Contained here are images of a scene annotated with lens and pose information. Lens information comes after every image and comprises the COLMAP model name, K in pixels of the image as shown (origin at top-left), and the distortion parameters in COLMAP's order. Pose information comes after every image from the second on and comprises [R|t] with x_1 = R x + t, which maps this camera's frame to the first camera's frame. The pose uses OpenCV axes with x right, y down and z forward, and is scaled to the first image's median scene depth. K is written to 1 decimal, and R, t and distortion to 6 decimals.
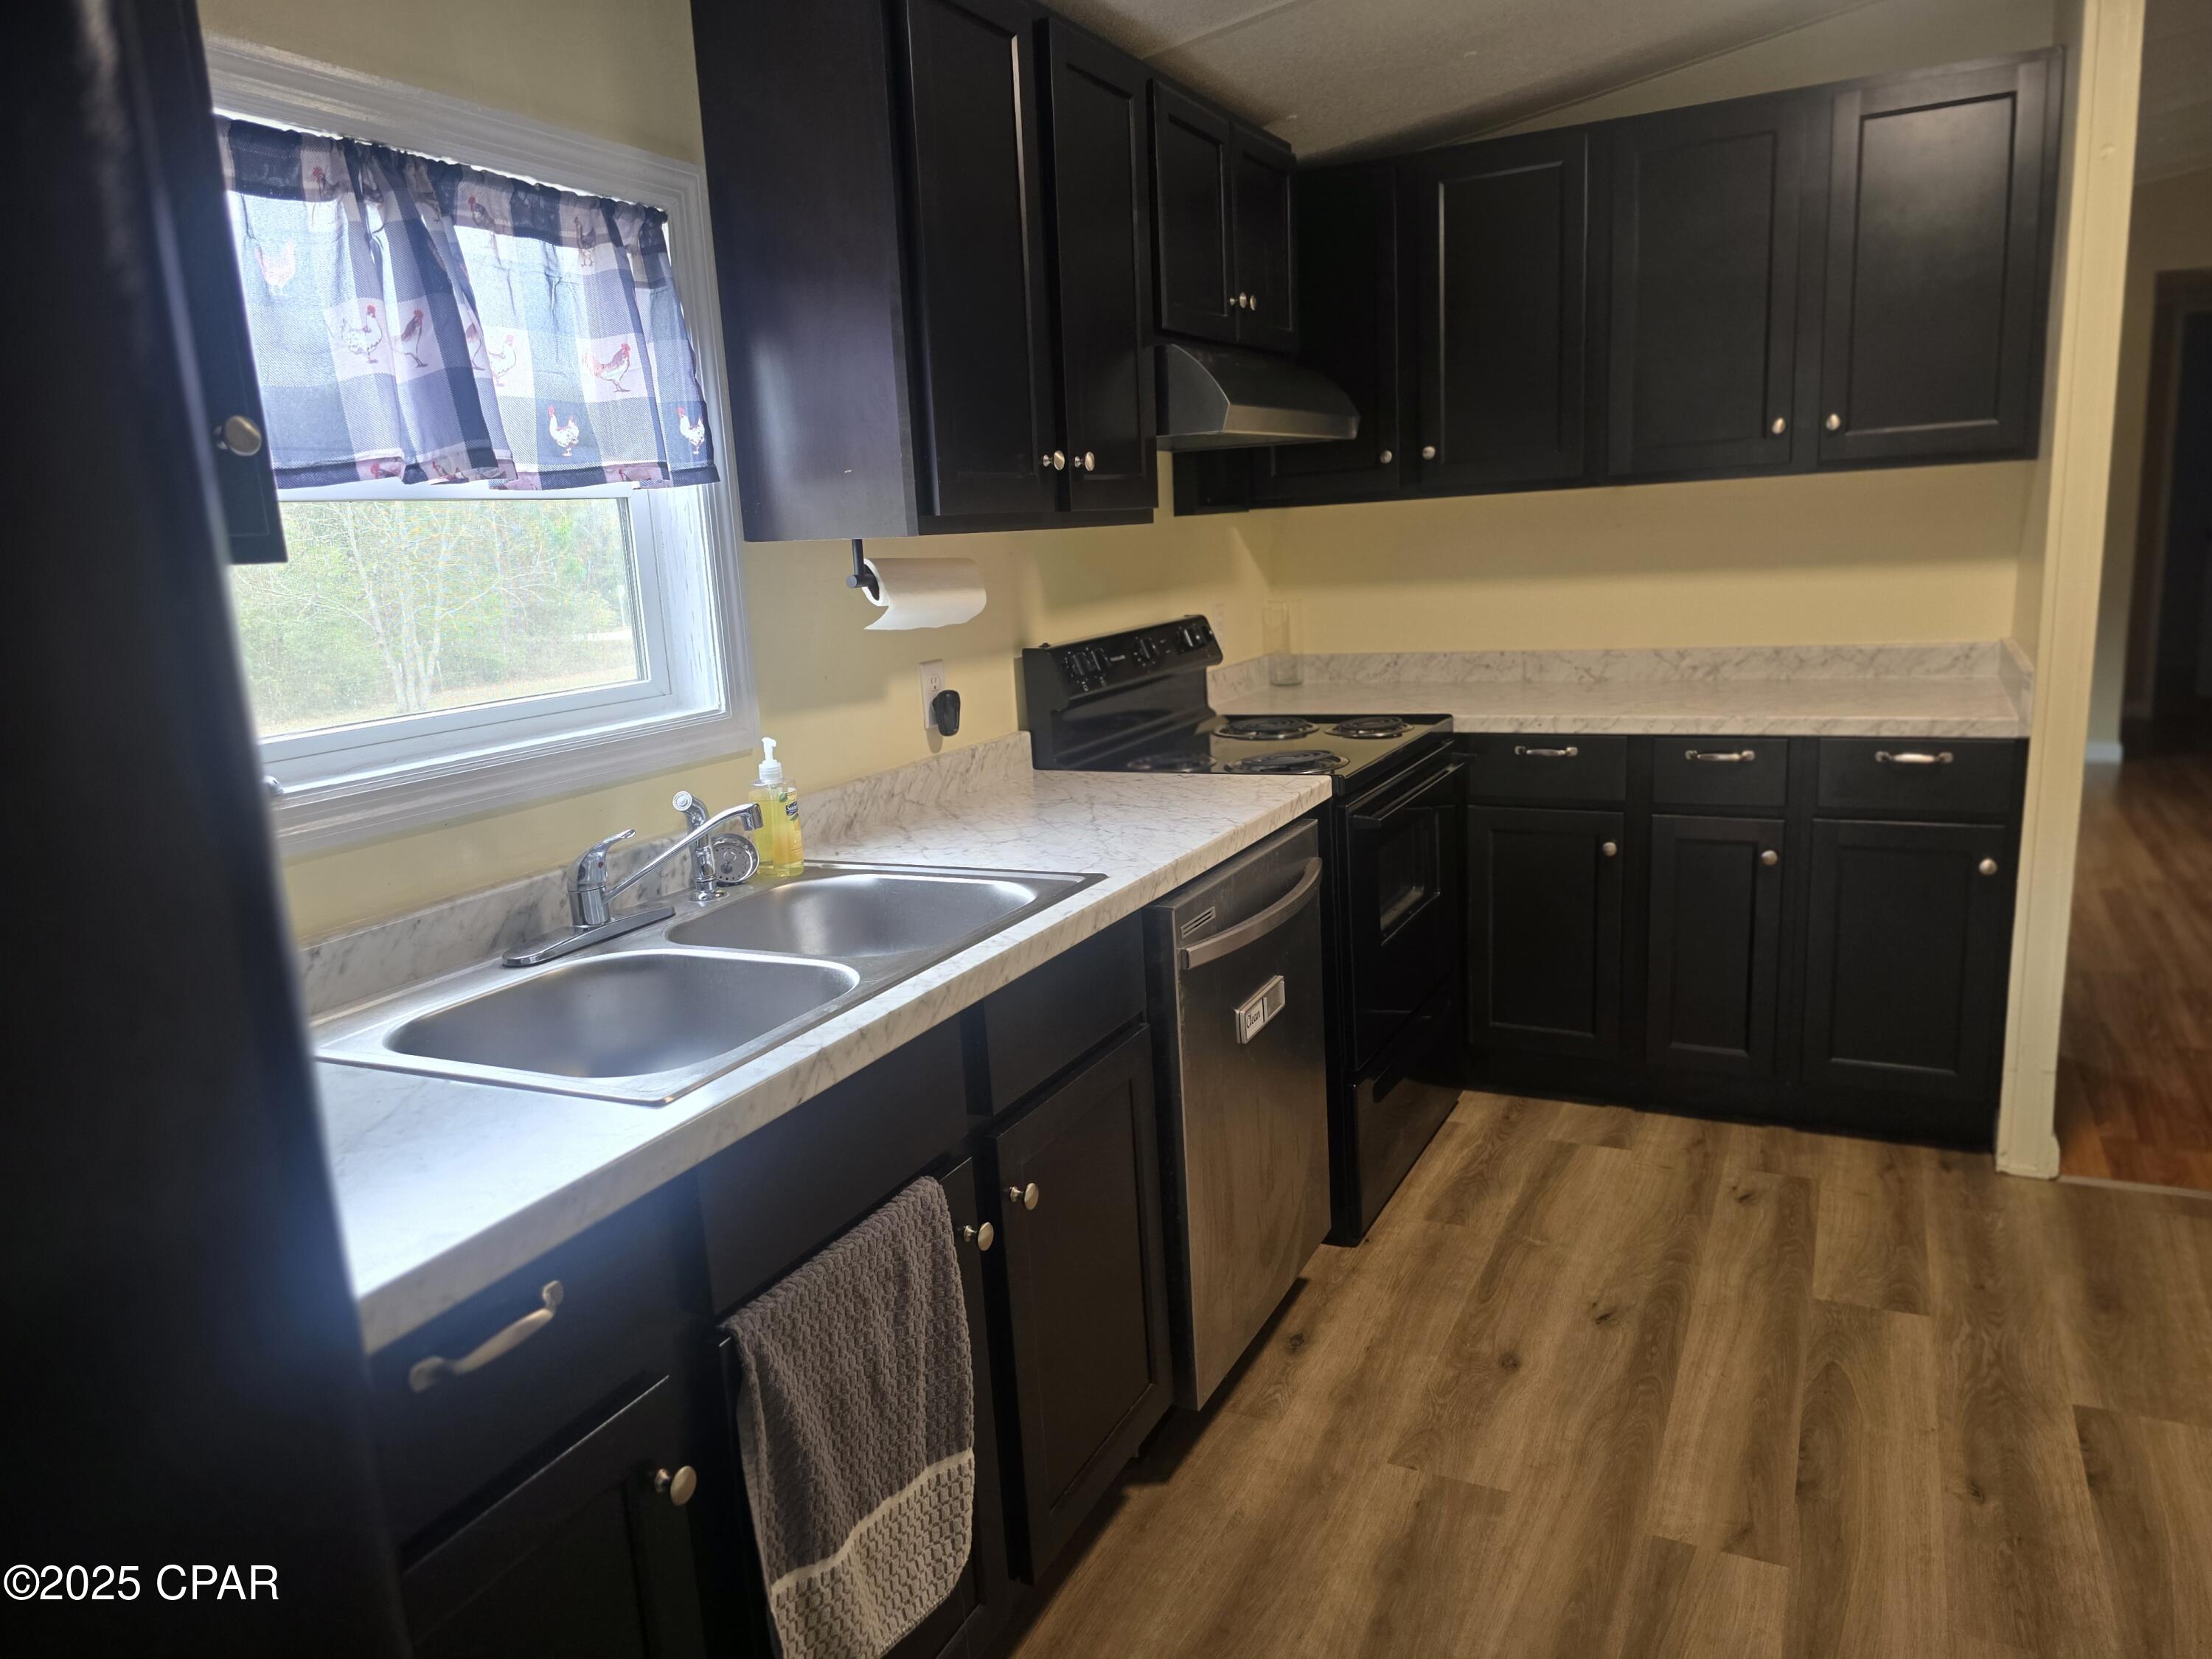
lens RADIAL K [[1521.8, 0, 1106.0], [0, 1521.8, 829.5], [0, 0, 1]] dist [0.108349, -0.096108]
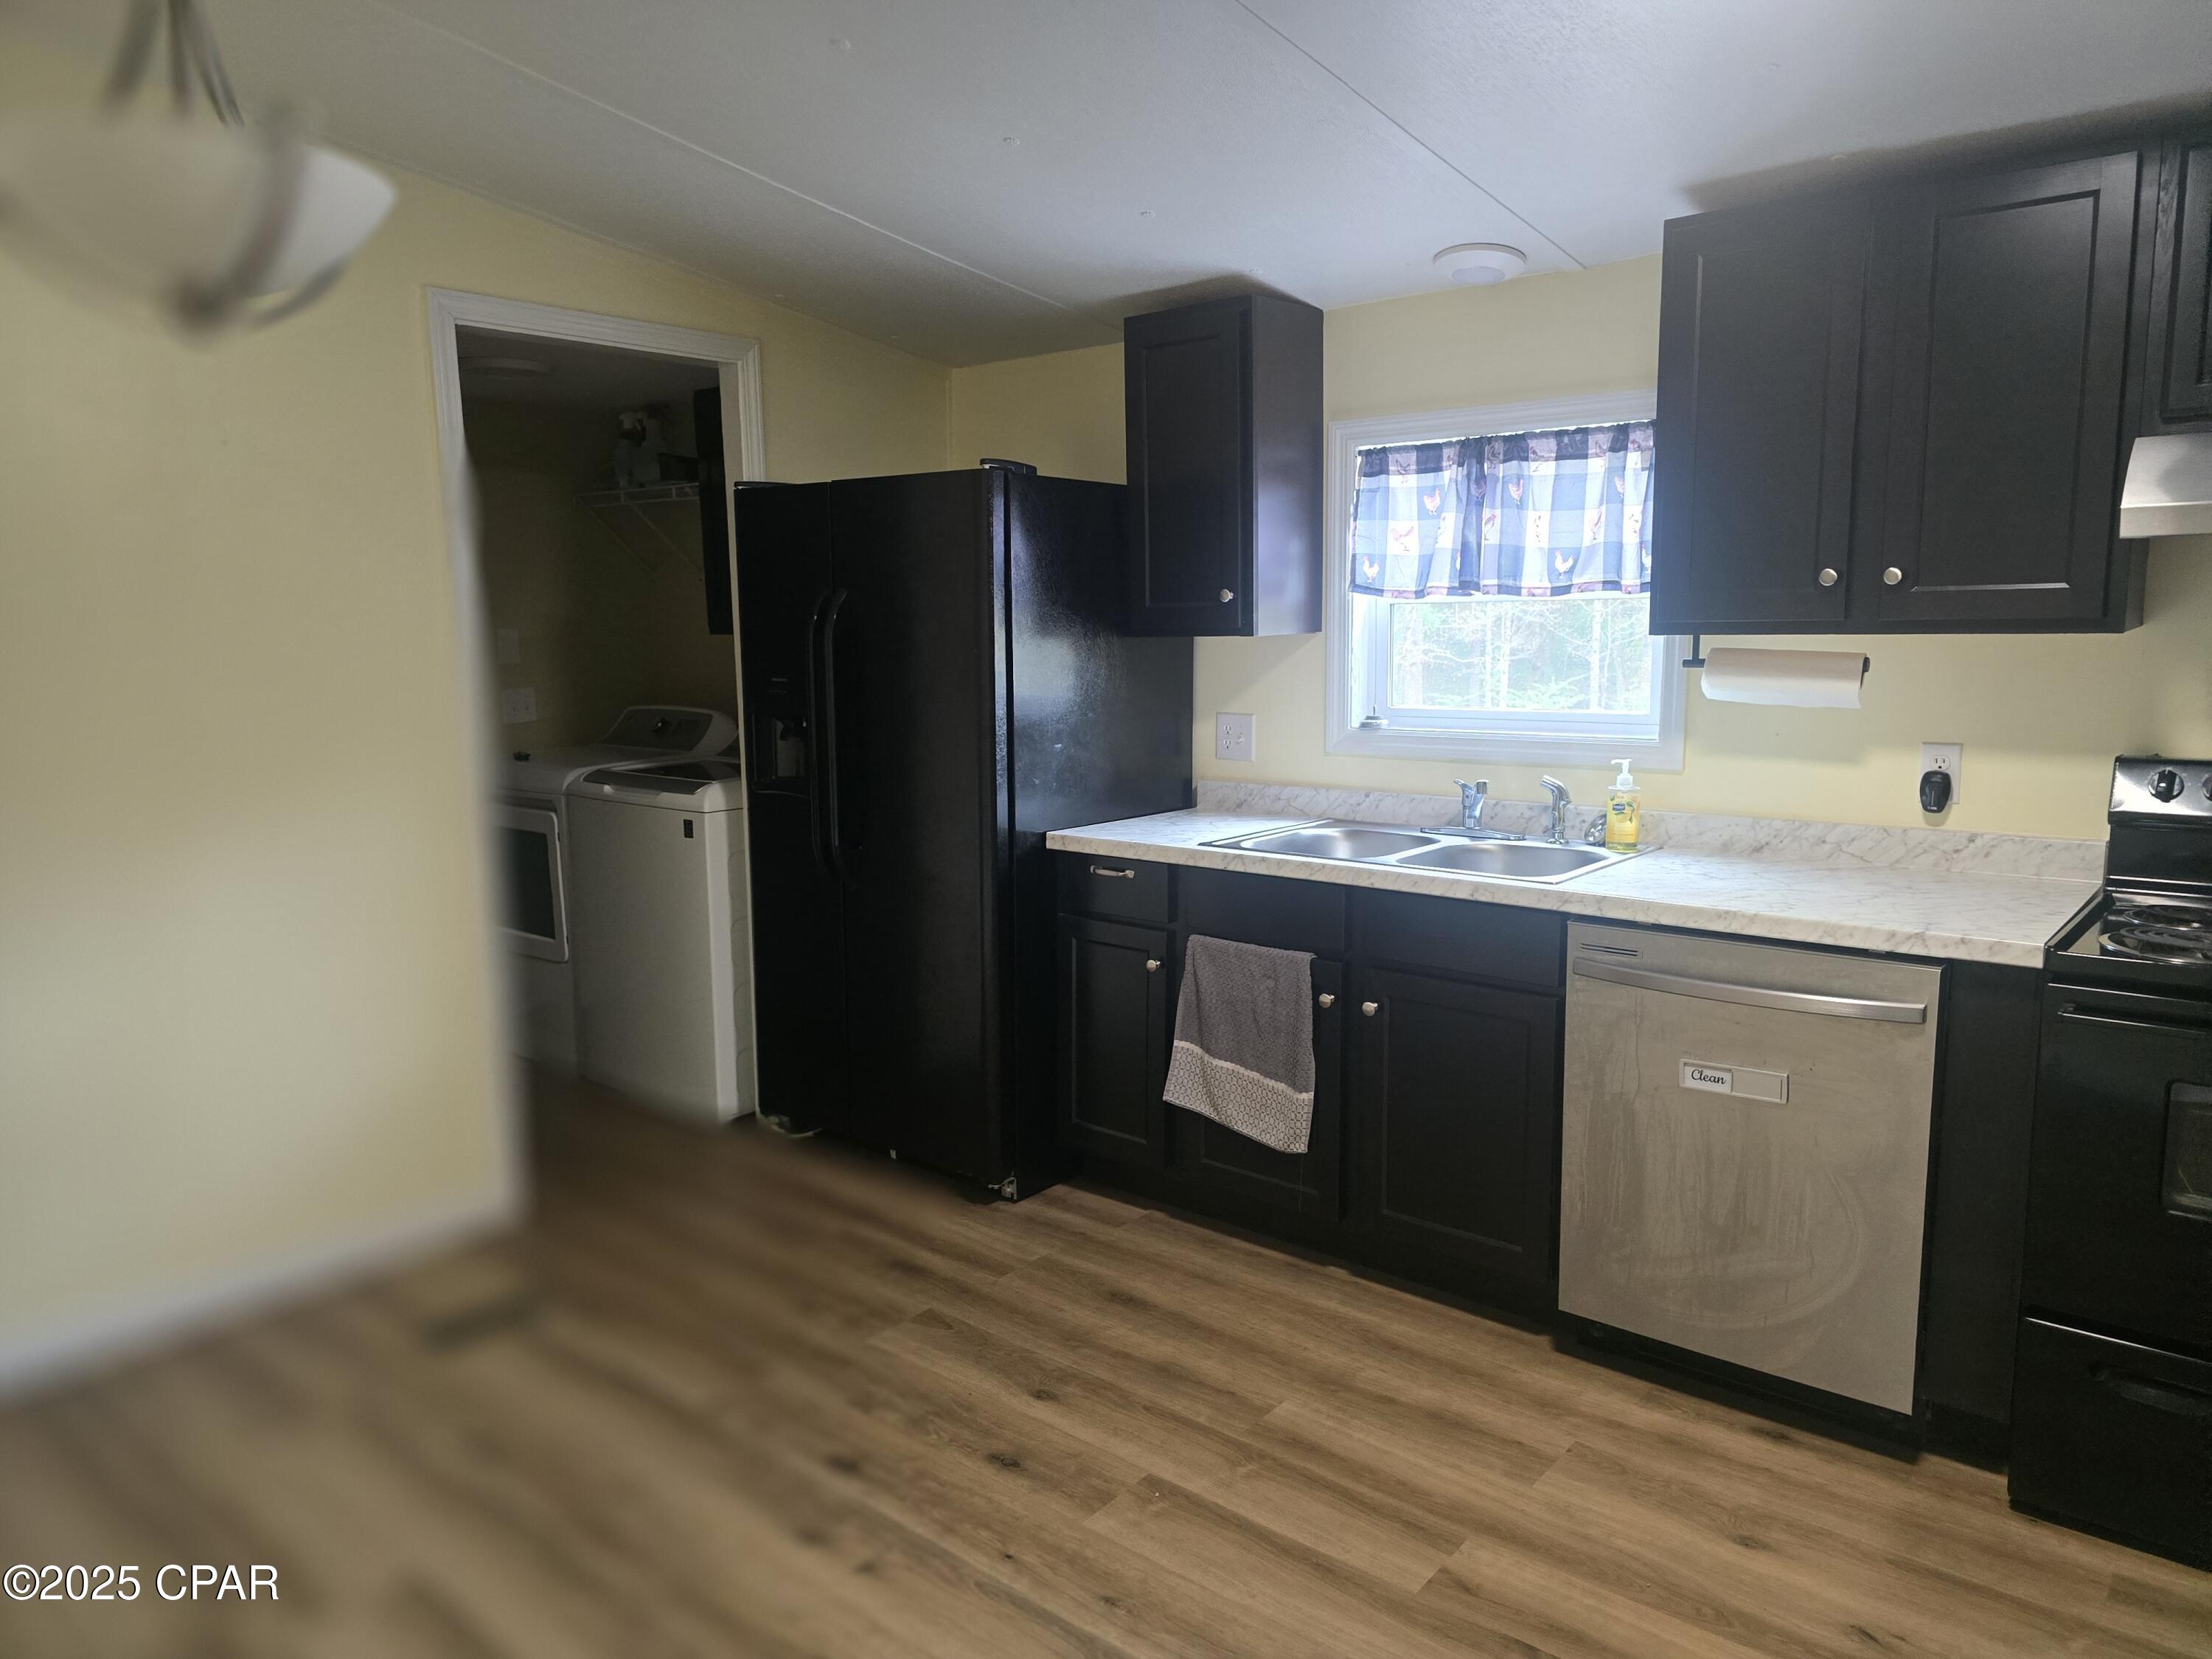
lens RADIAL K [[1480.6, 0, 1109.6], [0, 1480.6, 815.5], [0, 0, 1]] dist [0.045594, -0.003144]
pose [[-0.239402, 0.186670, -0.952807, 1.279878], [-0.163803, 0.959512, 0.229141, -0.253198], [0.957003, 0.210930, -0.199132, 0.798680]]
